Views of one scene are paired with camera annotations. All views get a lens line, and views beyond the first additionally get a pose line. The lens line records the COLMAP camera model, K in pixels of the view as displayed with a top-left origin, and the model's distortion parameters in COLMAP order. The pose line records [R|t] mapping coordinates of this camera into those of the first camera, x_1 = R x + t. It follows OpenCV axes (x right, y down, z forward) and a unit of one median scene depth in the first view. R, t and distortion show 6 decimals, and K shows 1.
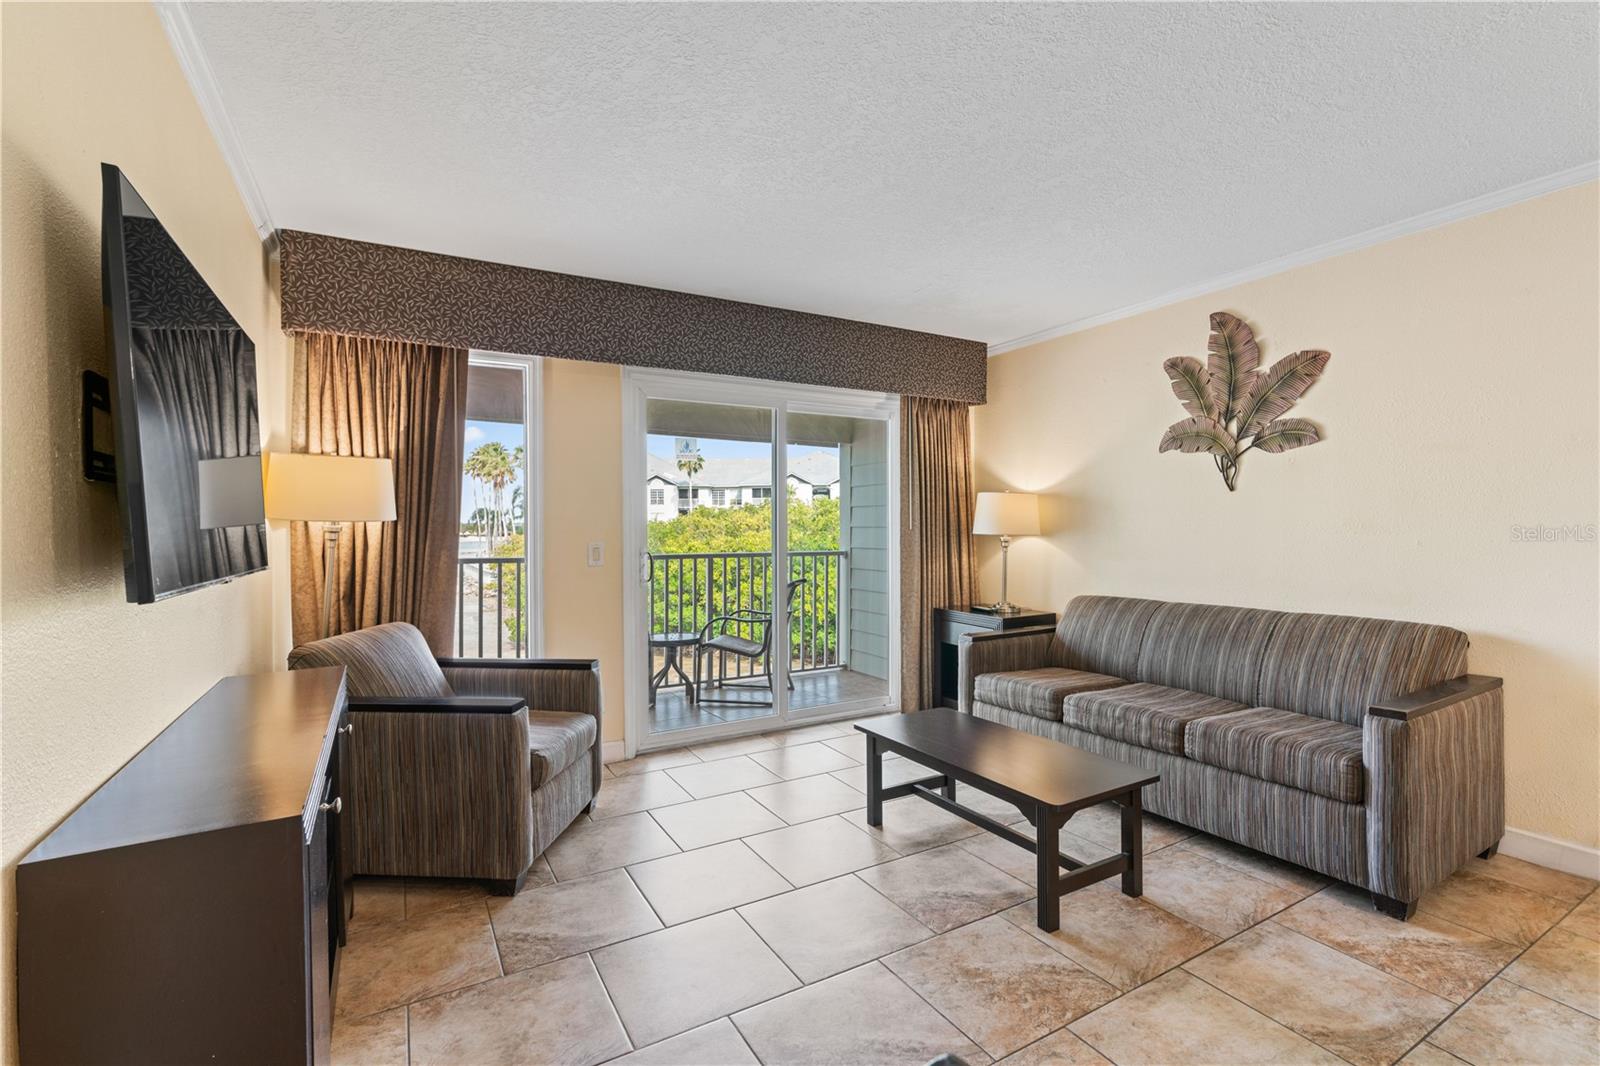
lens RADIAL K [[715.6, 0, 790.5], [0, 715.6, 527.3], [0, 0, 1]] dist [-0.012446, 0.005440]
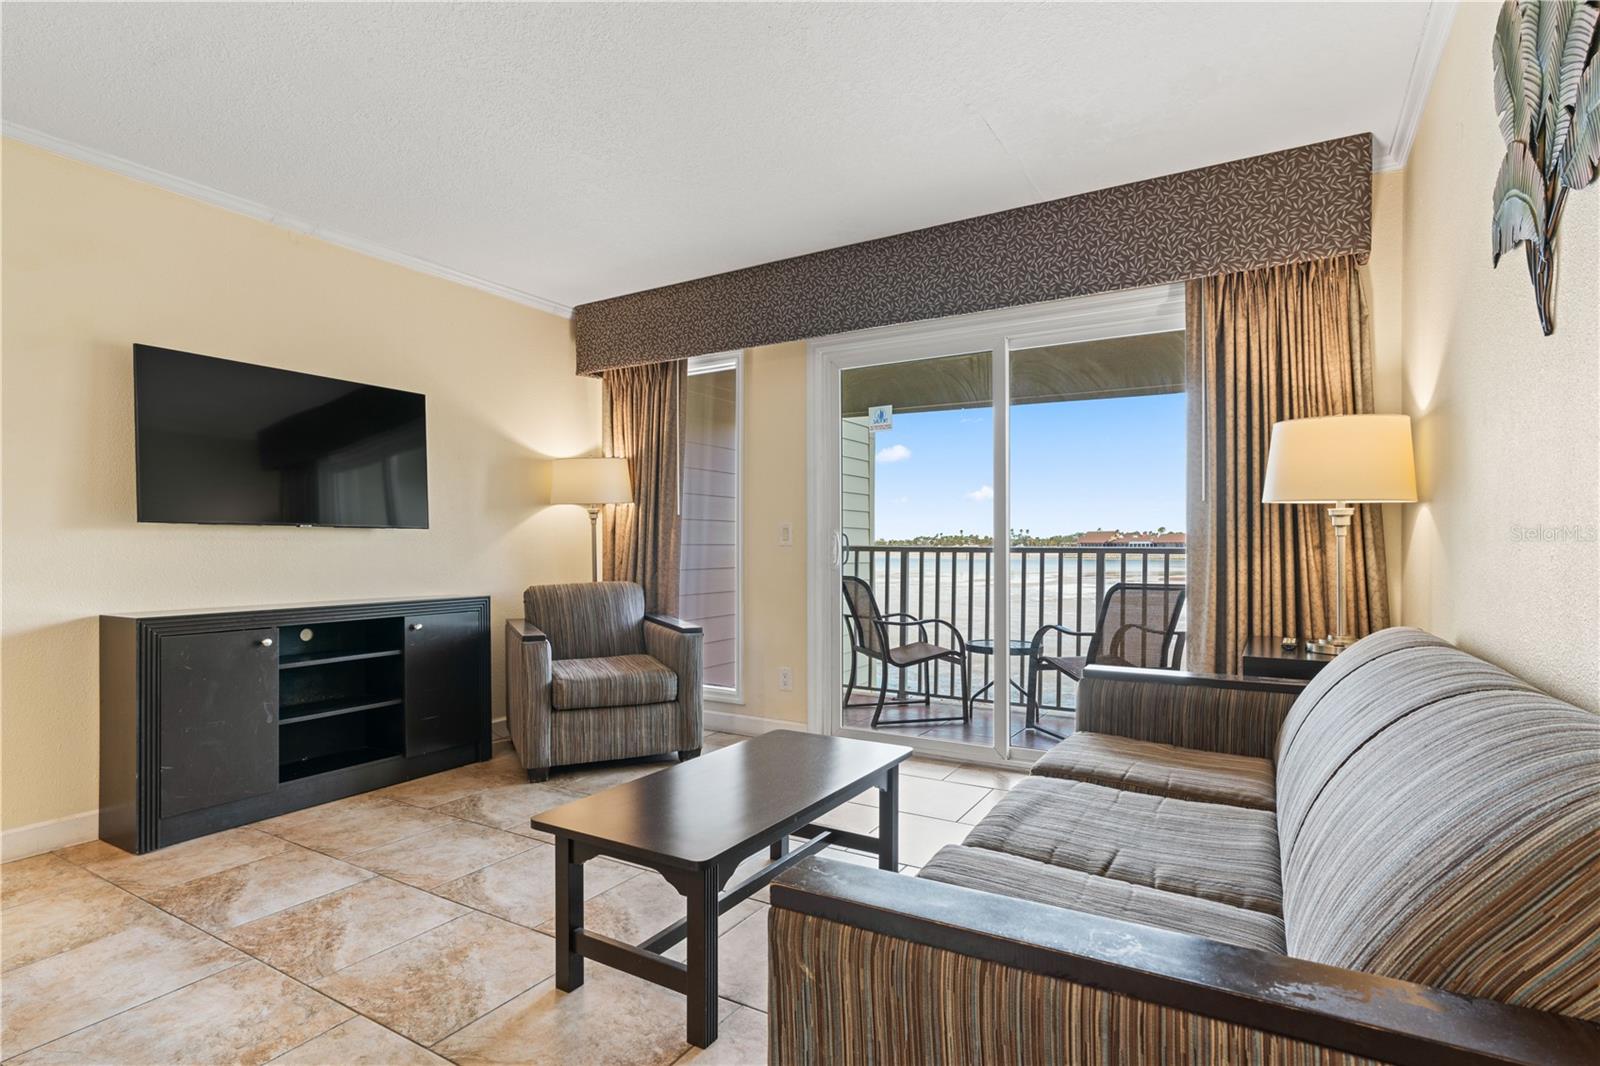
lens RADIAL K [[803.1, 0, 799.9], [0, 803.1, 541.4], [0, 0, 1]] dist [0.005258, 0.000254]
pose [[0.486627, 0.003430, -0.873603, 0.804426], [-0.004015, 0.999991, 0.001690, 0.050992], [0.873601, 0.002685, 0.486636, 0.507876]]
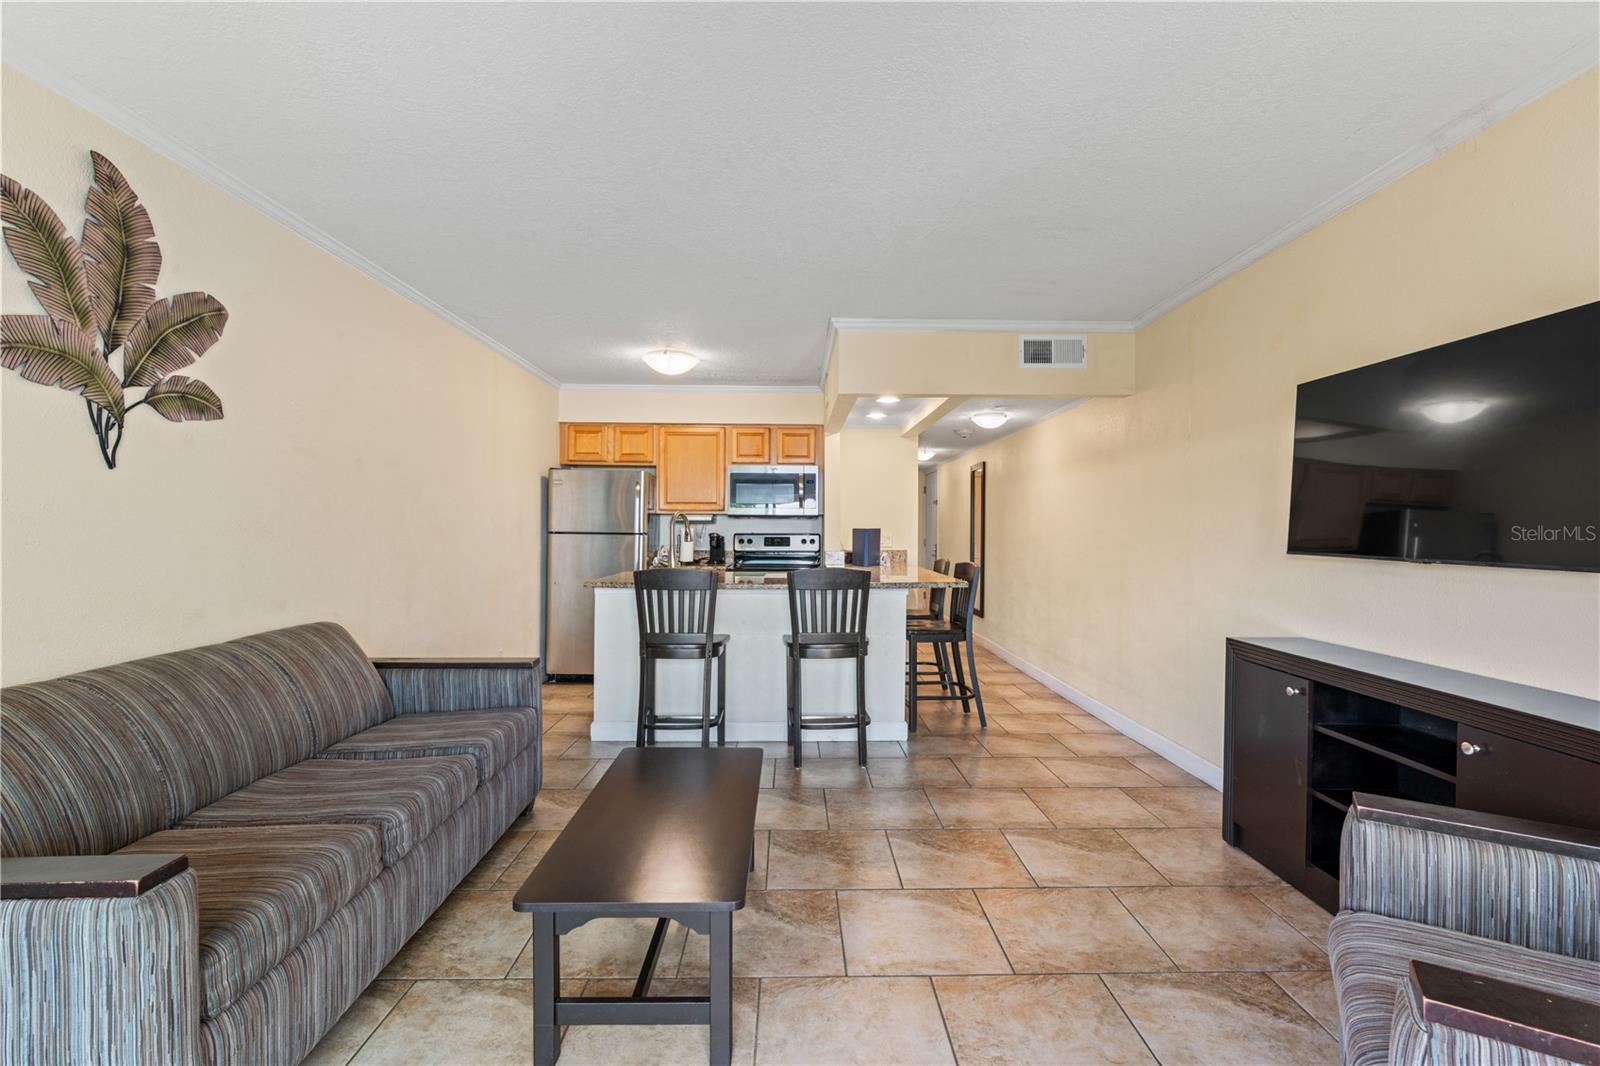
lens RADIAL K [[715.6, 0, 802.5], [0, 715.6, 528.9], [0, 0, 1]] dist [-0.012446, 0.005440]
pose [[-0.877950, 0.003212, 0.478742, -0.183281], [0.004222, 0.999991, 0.001034, 0.002622], [-0.478735, 0.002929, -0.877955, 1.280052]]
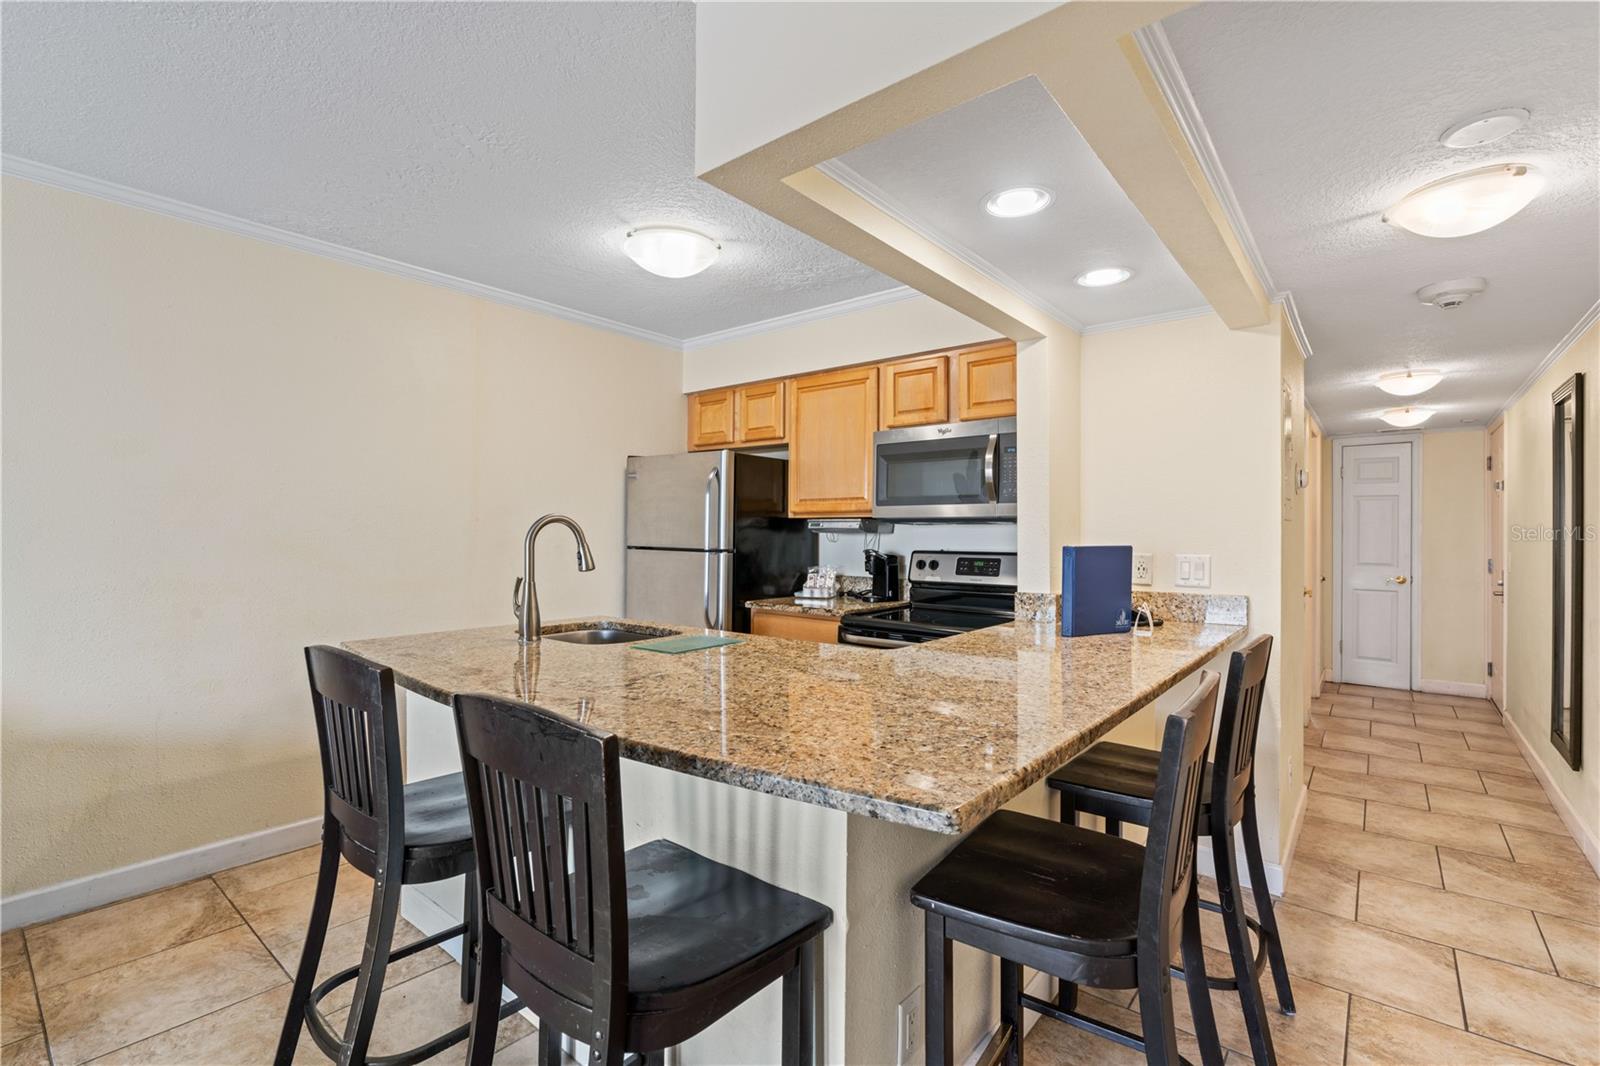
lens RADIAL K [[715.6, 0, 813.1], [0, 715.6, 530.5], [0, 0, 1]] dist [-0.012446, 0.005440]
pose [[-0.370889, 0.005636, 0.928660, -0.075850], [0.007623, 0.999966, -0.003024, -0.012391], [-0.928646, 0.005958, -0.370919, 0.256941]]
